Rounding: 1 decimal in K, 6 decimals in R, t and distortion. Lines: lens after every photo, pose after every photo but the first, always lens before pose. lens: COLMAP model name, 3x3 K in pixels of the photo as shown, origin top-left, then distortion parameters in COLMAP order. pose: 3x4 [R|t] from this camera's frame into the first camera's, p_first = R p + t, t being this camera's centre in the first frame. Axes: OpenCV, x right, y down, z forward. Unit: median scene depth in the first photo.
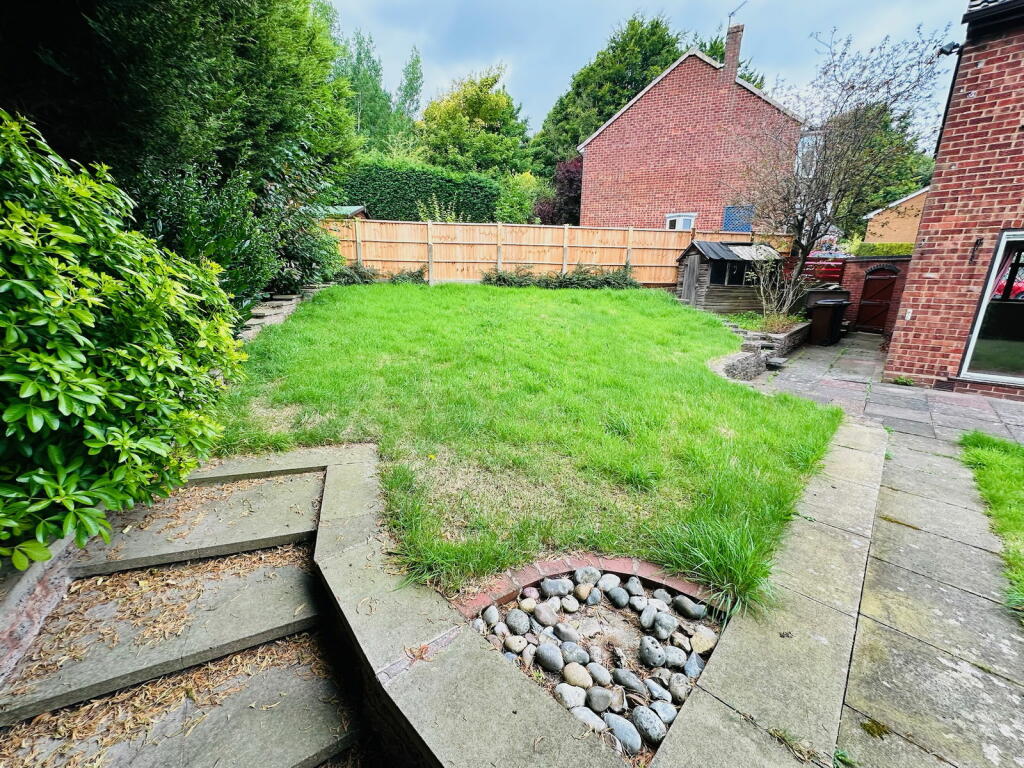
lens RADIAL K [[410.9, 0, 512.0], [0, 410.9, 384.0], [0, 0, 1]] dist [-0.002041, 0.000451]
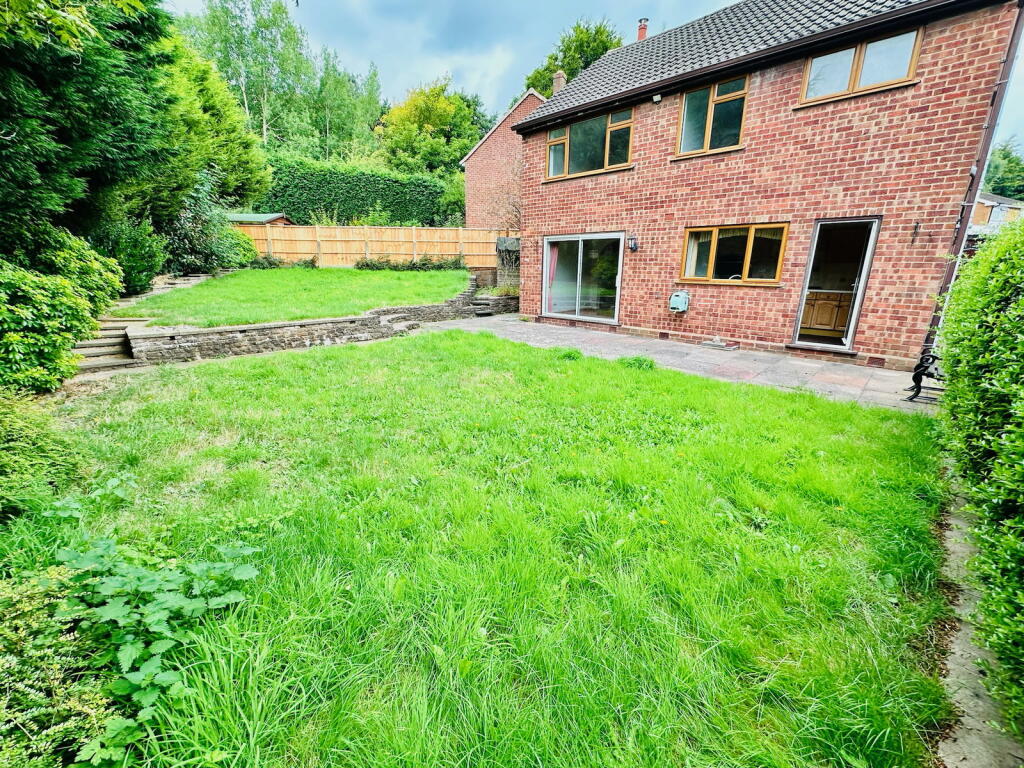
lens RADIAL K [[421.4, 0, 512.0], [0, 421.4, 384.0], [0, 0, 1]] dist [-0.002200, 0.000427]
pose [[0.999286, 0.002550, -0.037696, 0.388459], [-0.001732, 0.999763, 0.021705, 0.095926], [0.037742, -0.021624, 0.999054, -0.344646]]
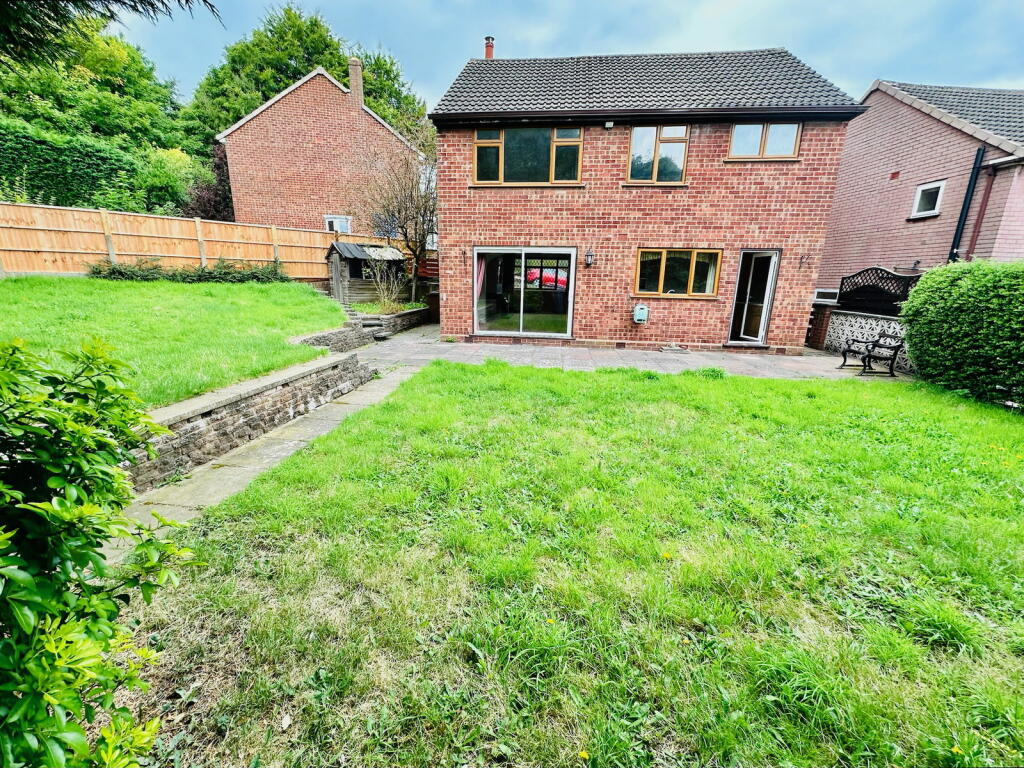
lens RADIAL K [[410.9, 0, 512.0], [0, 410.9, 384.0], [0, 0, 1]] dist [-0.002041, 0.000451]
pose [[0.807472, -0.143236, 0.572252, 0.088559], [0.138920, 0.988963, 0.051518, 0.045344], [-0.573315, 0.037898, 0.818458, -0.166780]]
